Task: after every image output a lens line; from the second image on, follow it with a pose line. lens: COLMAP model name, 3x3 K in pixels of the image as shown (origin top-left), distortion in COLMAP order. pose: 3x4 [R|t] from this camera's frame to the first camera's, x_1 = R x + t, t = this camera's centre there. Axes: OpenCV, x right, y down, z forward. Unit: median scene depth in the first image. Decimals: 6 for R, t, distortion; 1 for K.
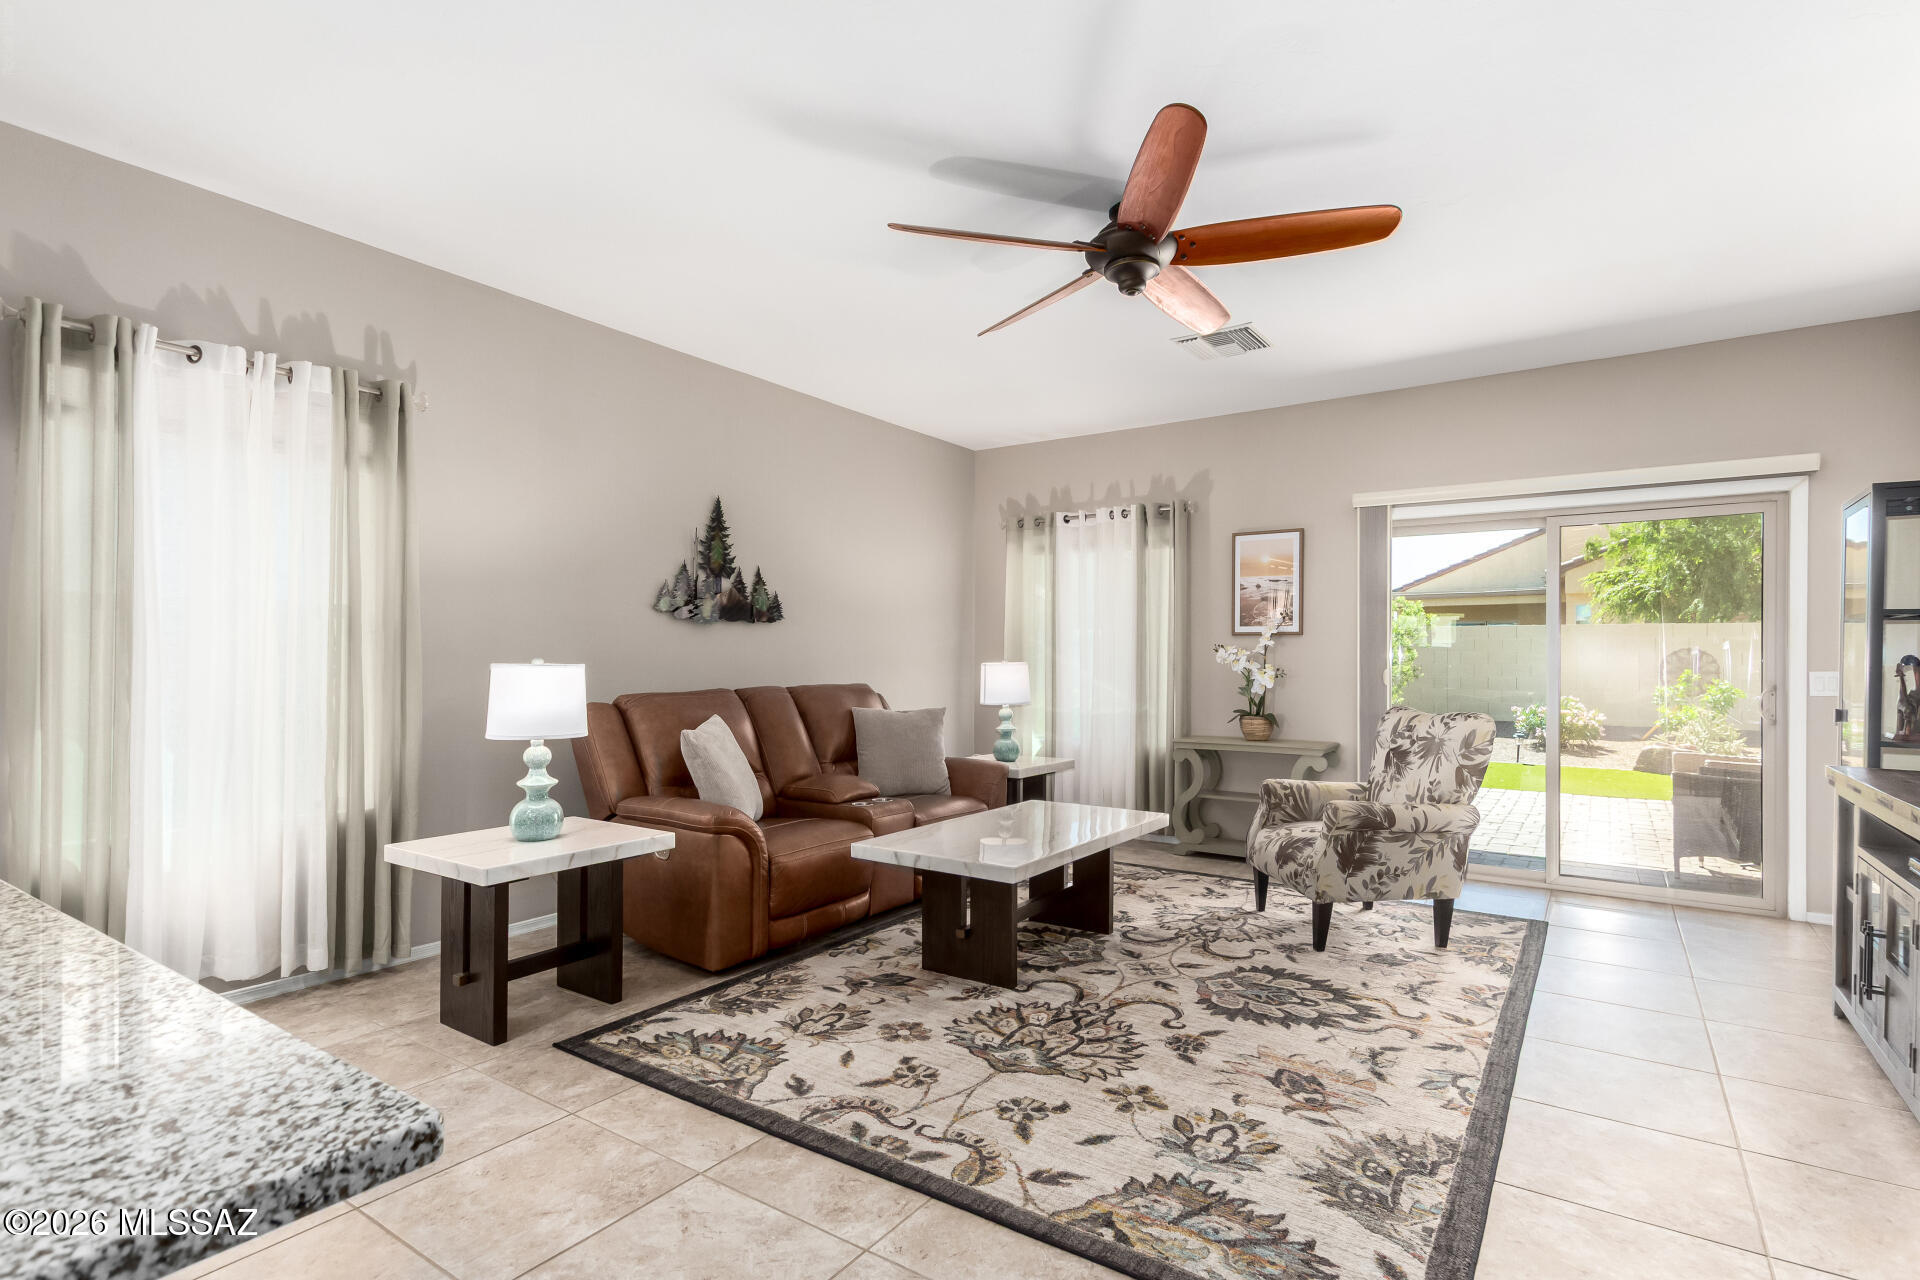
lens RADIAL K [[943.2, 0, 942.8], [0, 943.2, 659.6], [0, 0, 1]] dist [-0.002502, -0.001712]
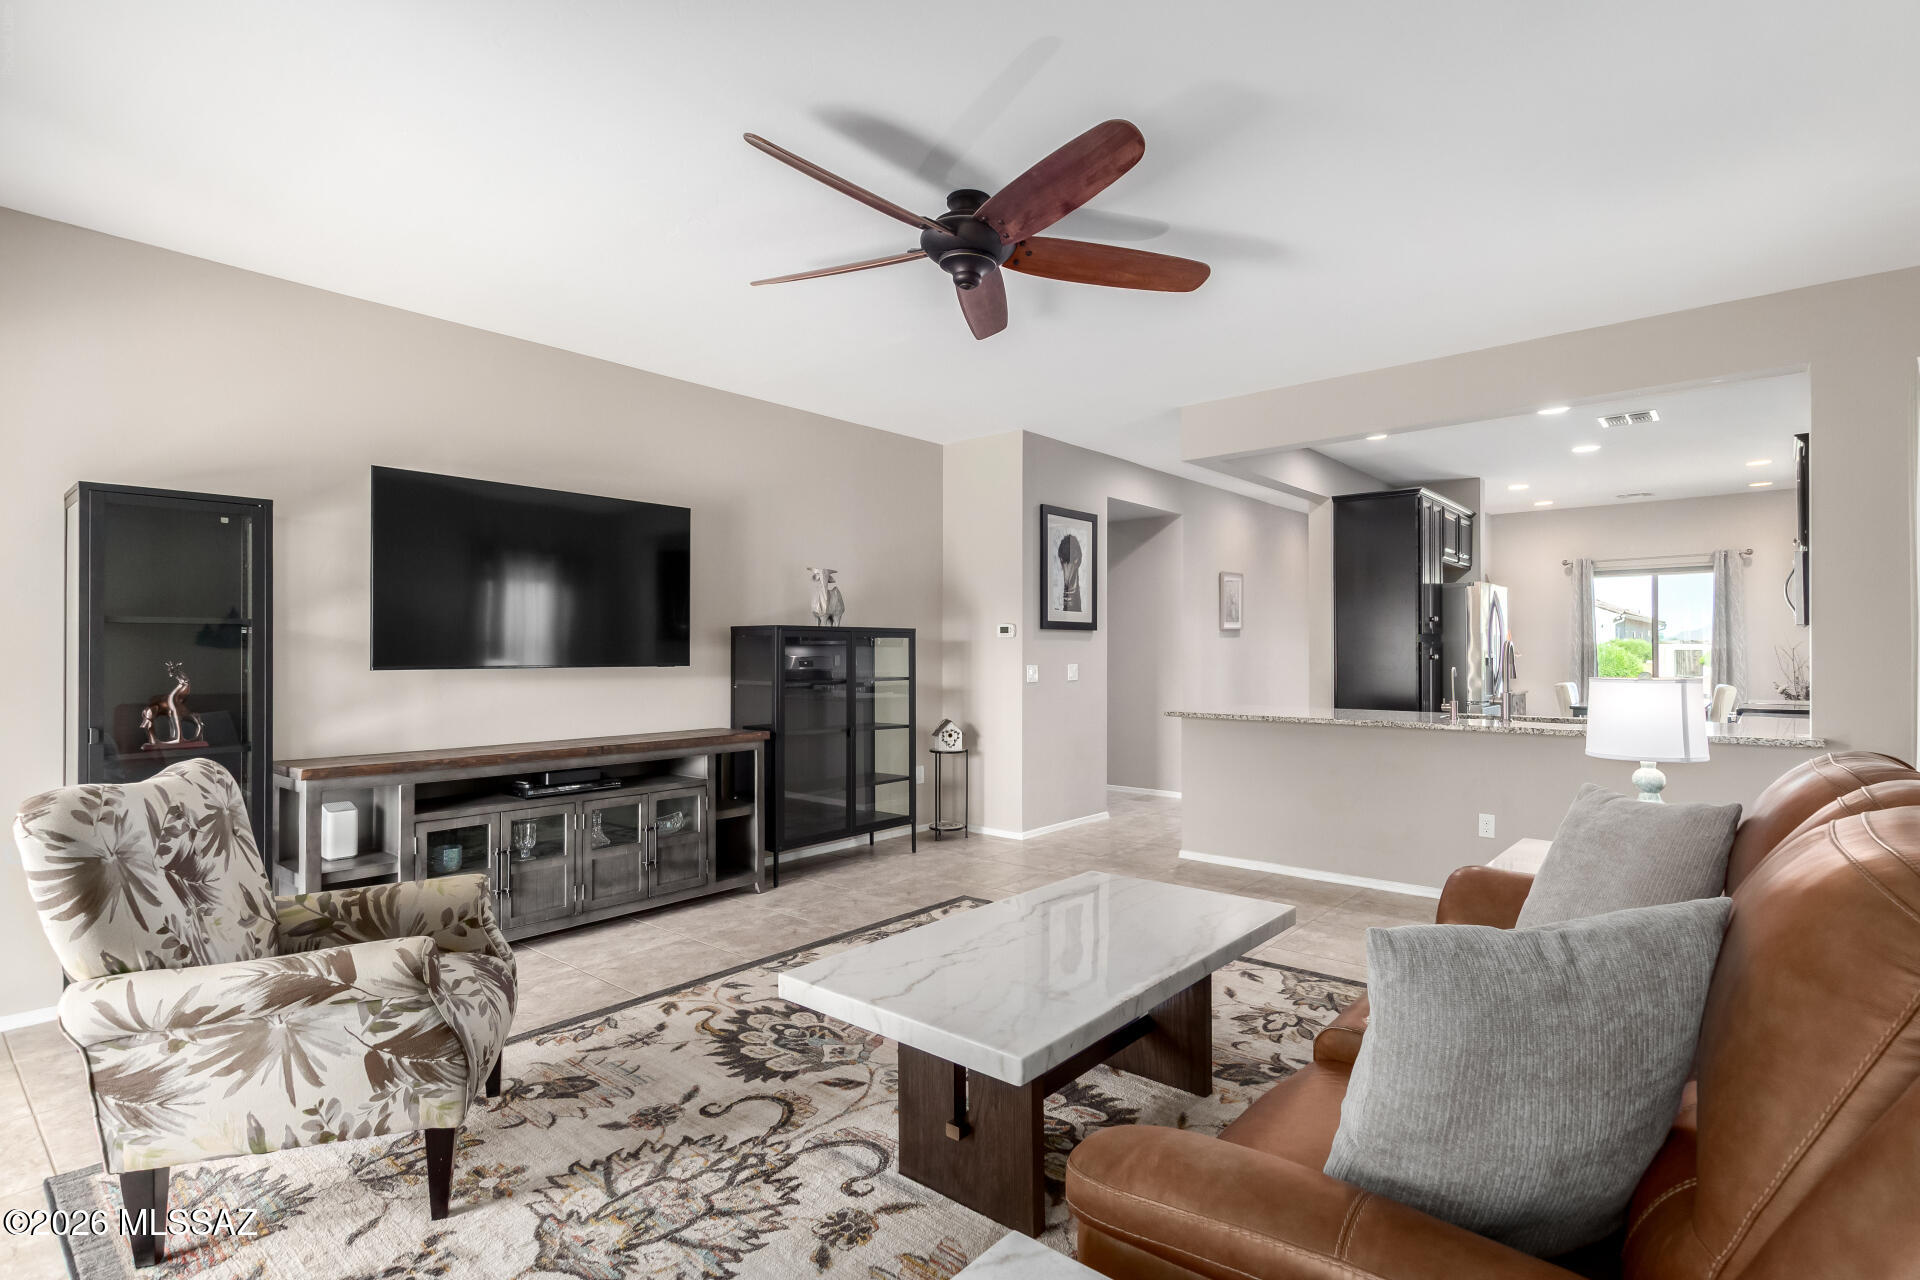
lens RADIAL K [[943.2, 0, 965.9], [0, 943.2, 640.1], [0, 0, 1]] dist [-0.002502, -0.001712]
pose [[-0.996669, -0.000243, 0.081550, 0.121423], [-0.001689, 0.999842, -0.017670, -0.013203], [-0.081533, -0.017749, -0.996513, 1.935973]]
